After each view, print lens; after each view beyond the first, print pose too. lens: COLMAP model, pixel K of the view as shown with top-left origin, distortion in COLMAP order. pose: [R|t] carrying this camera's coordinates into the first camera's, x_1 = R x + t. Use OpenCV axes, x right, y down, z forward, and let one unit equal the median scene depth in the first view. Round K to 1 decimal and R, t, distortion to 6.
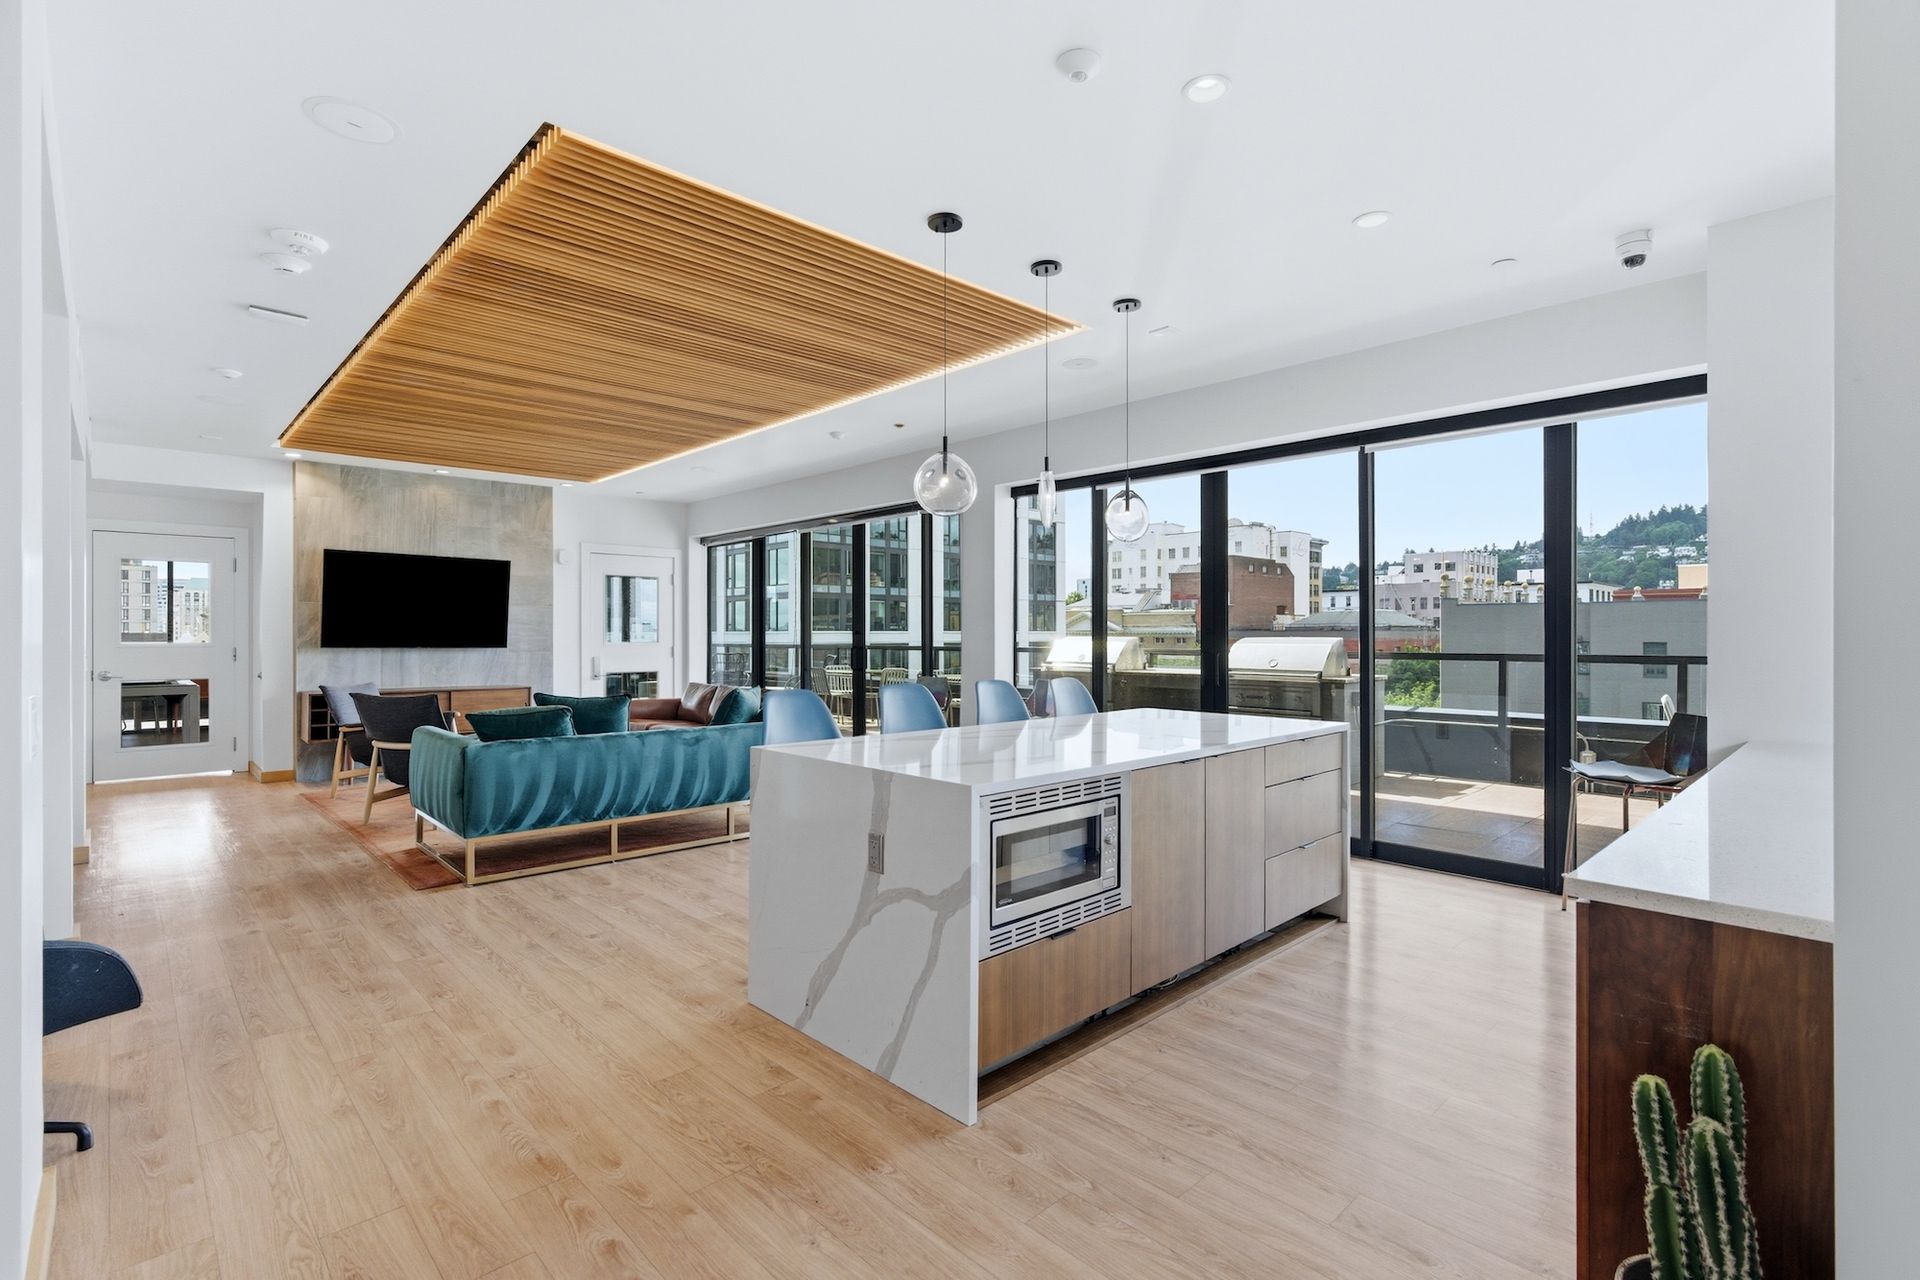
lens RADIAL K [[875.2, 0, 960.0], [0, 875.2, 640.0], [0, 0, 1]] dist [-0.004093, 0.000207]
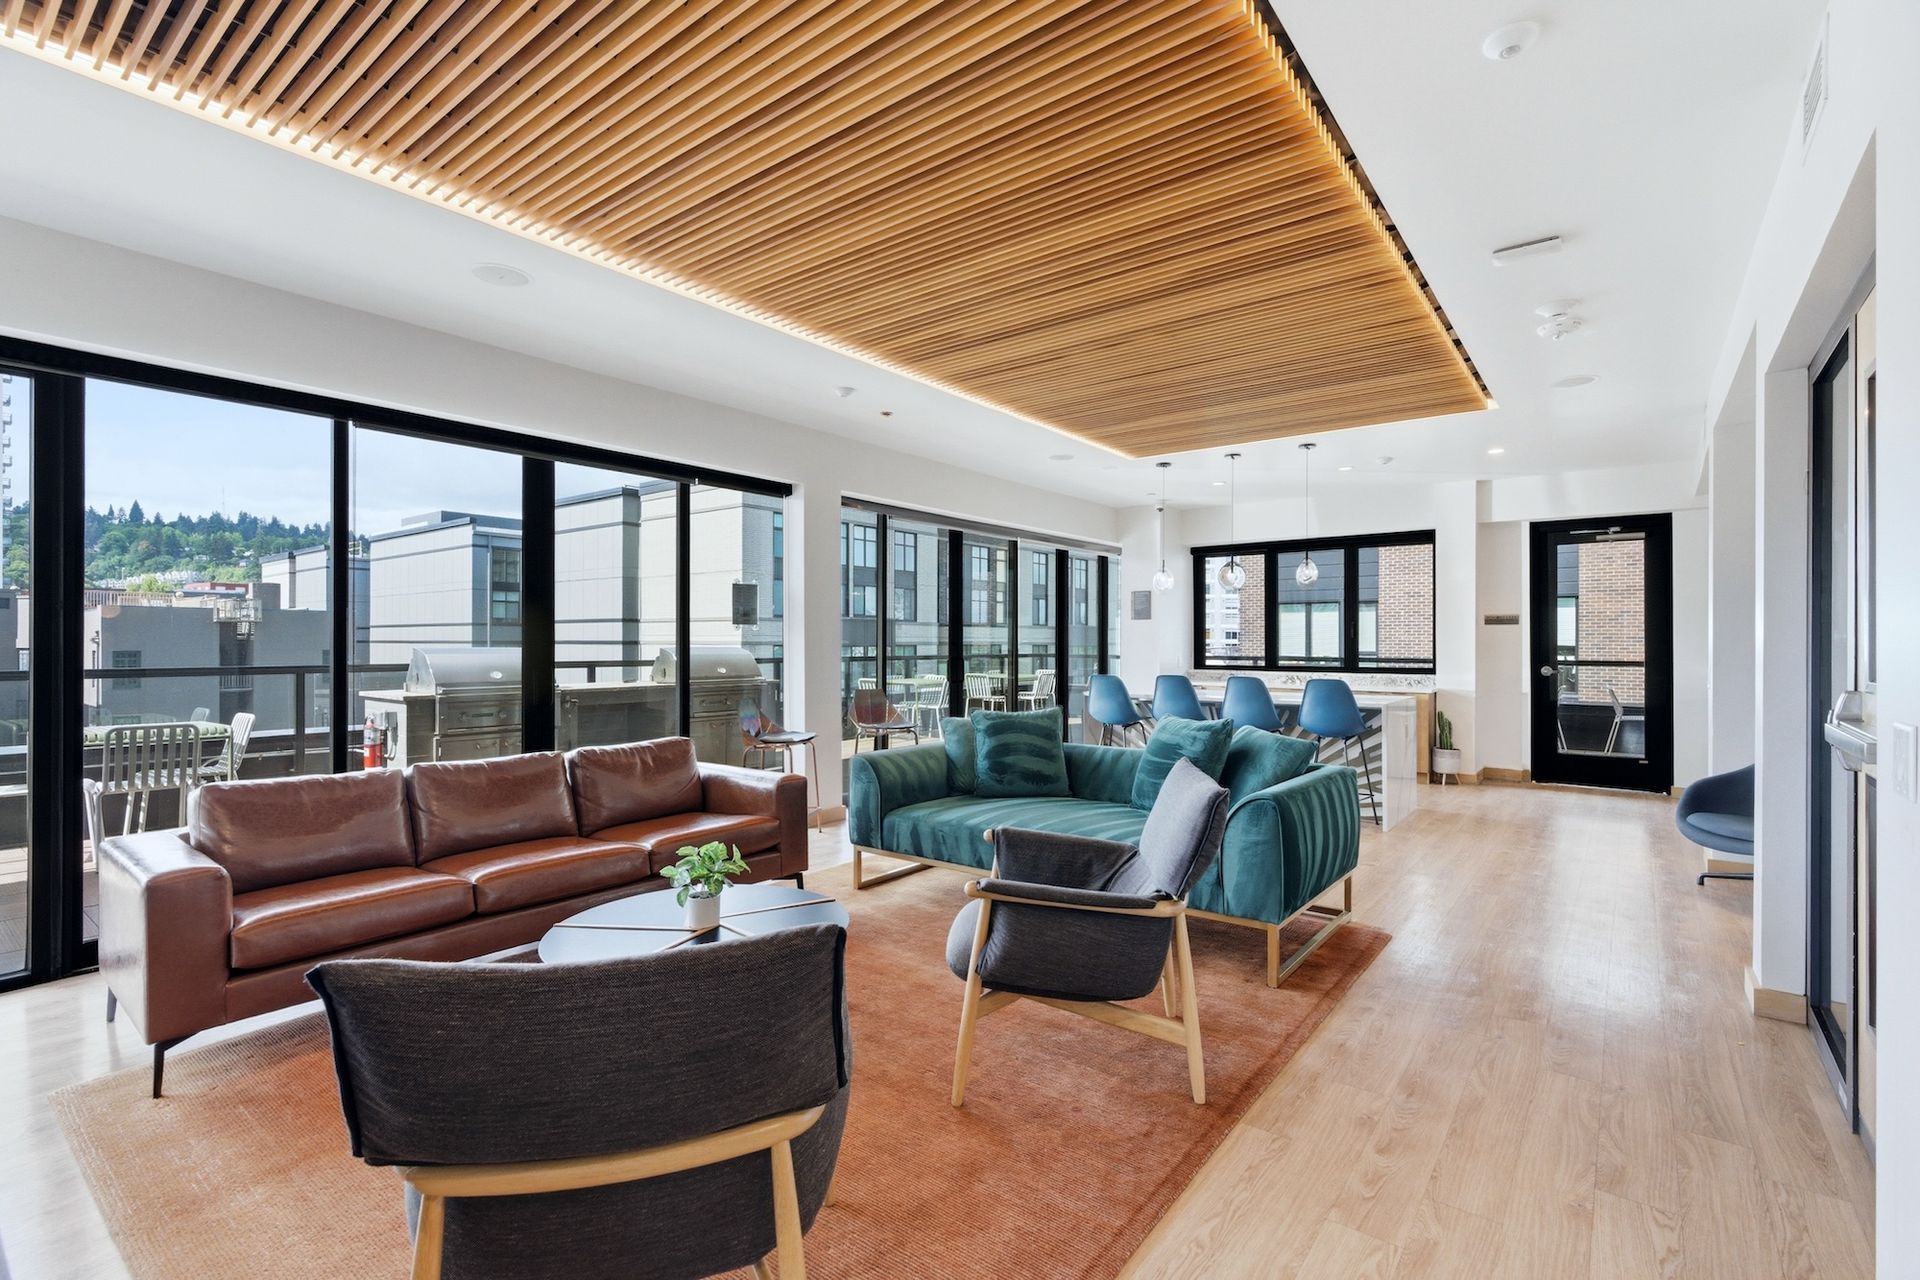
lens RADIAL K [[875.2, 0, 960.0], [0, 875.2, 640.0], [0, 0, 1]] dist [-0.004093, 0.000207]
pose [[-0.145484, 0.004381, 0.989351, -1.893801], [0.003733, 0.999986, -0.003879, -0.015658], [-0.989354, 0.003129, -0.145498, 2.061478]]
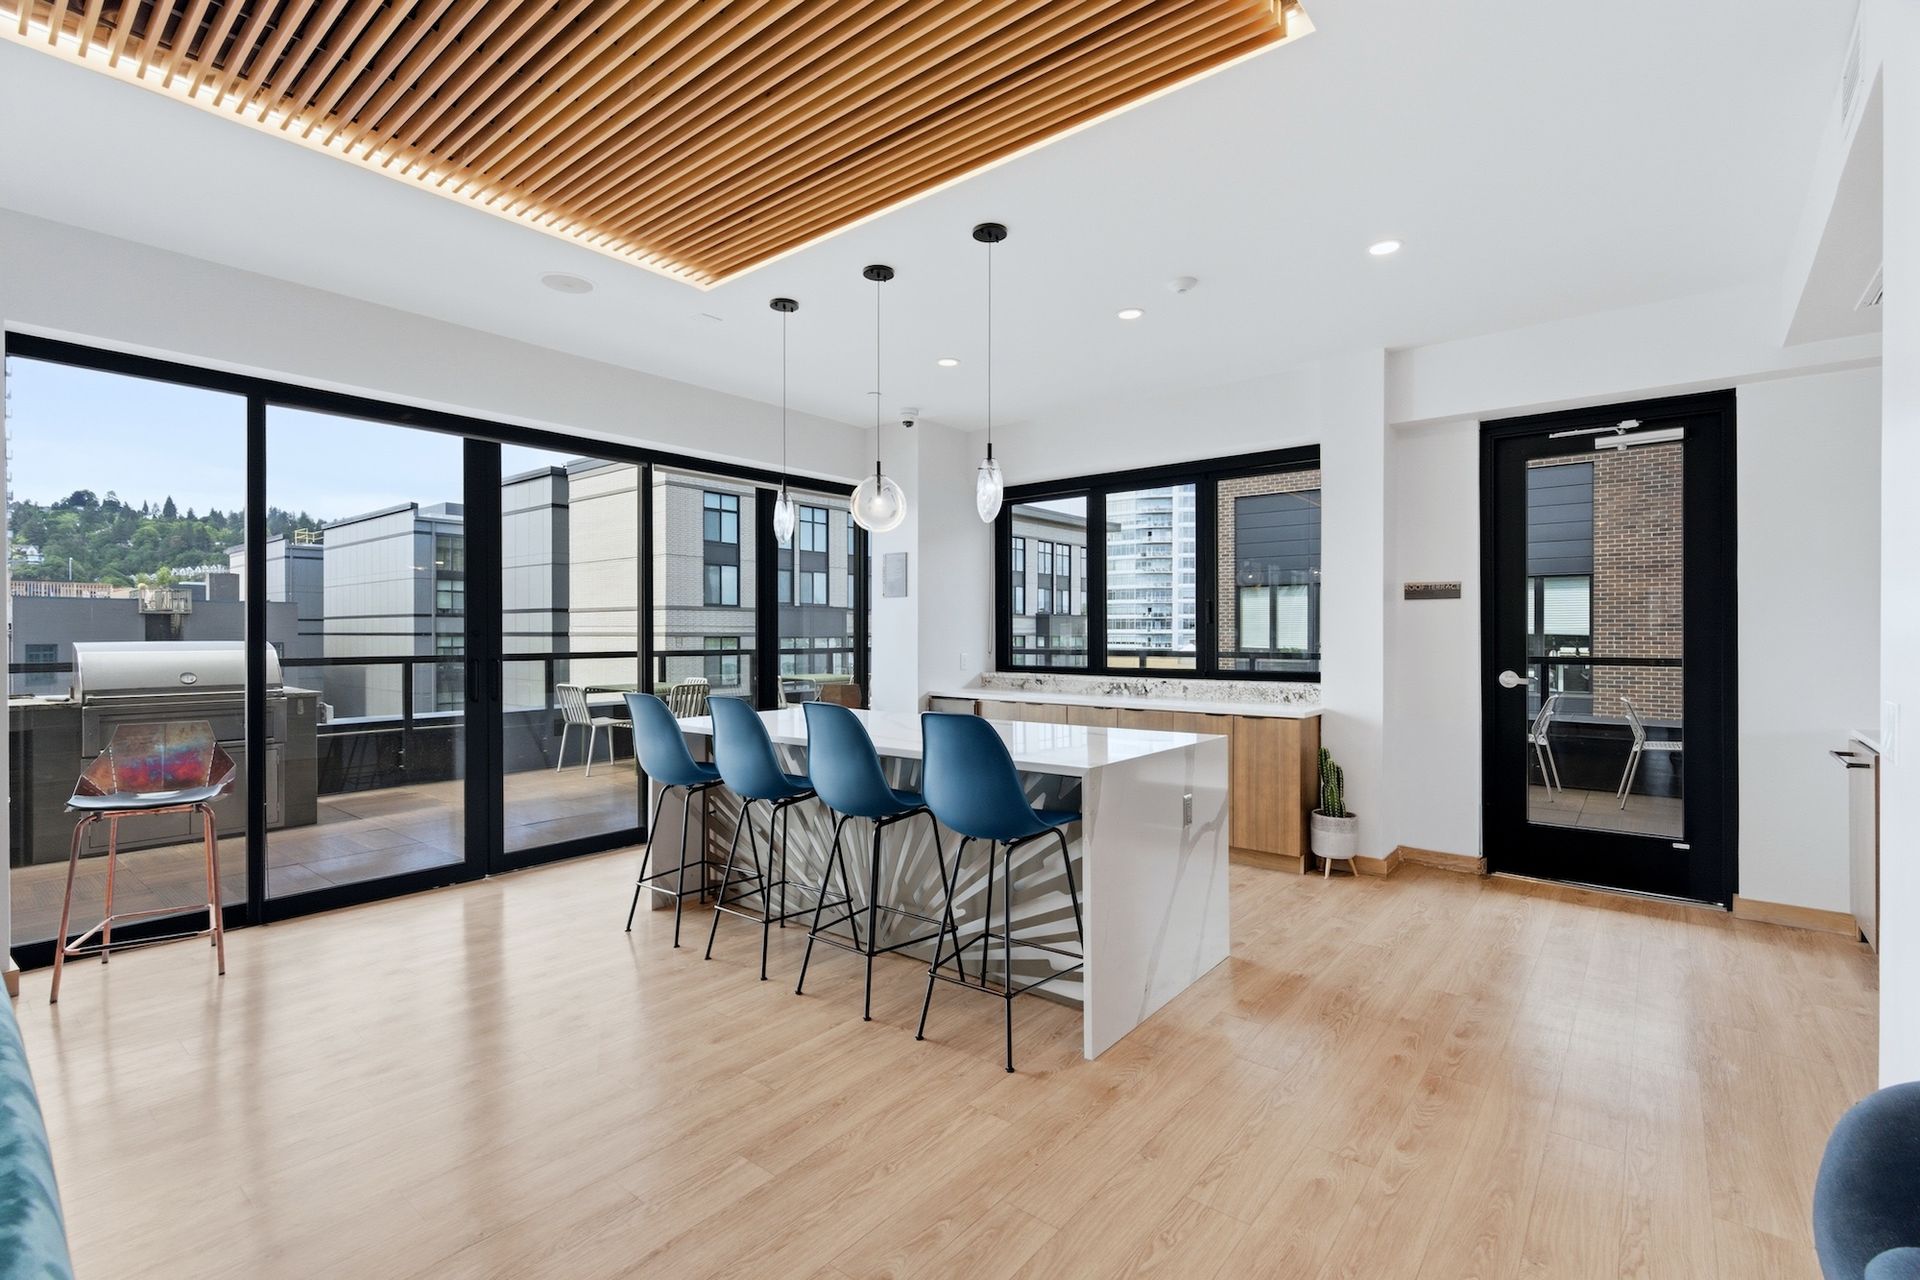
lens RADIAL K [[868.4, 0, 963.5], [0, 868.4, 637.2], [0, 0, 1]] dist [-0.003686, -0.000508]
pose [[-0.124774, -0.002351, 0.992182, -0.990654], [0.006164, 0.999976, 0.003145, -0.010287], [-0.992166, 0.006508, -0.124756, 1.127814]]
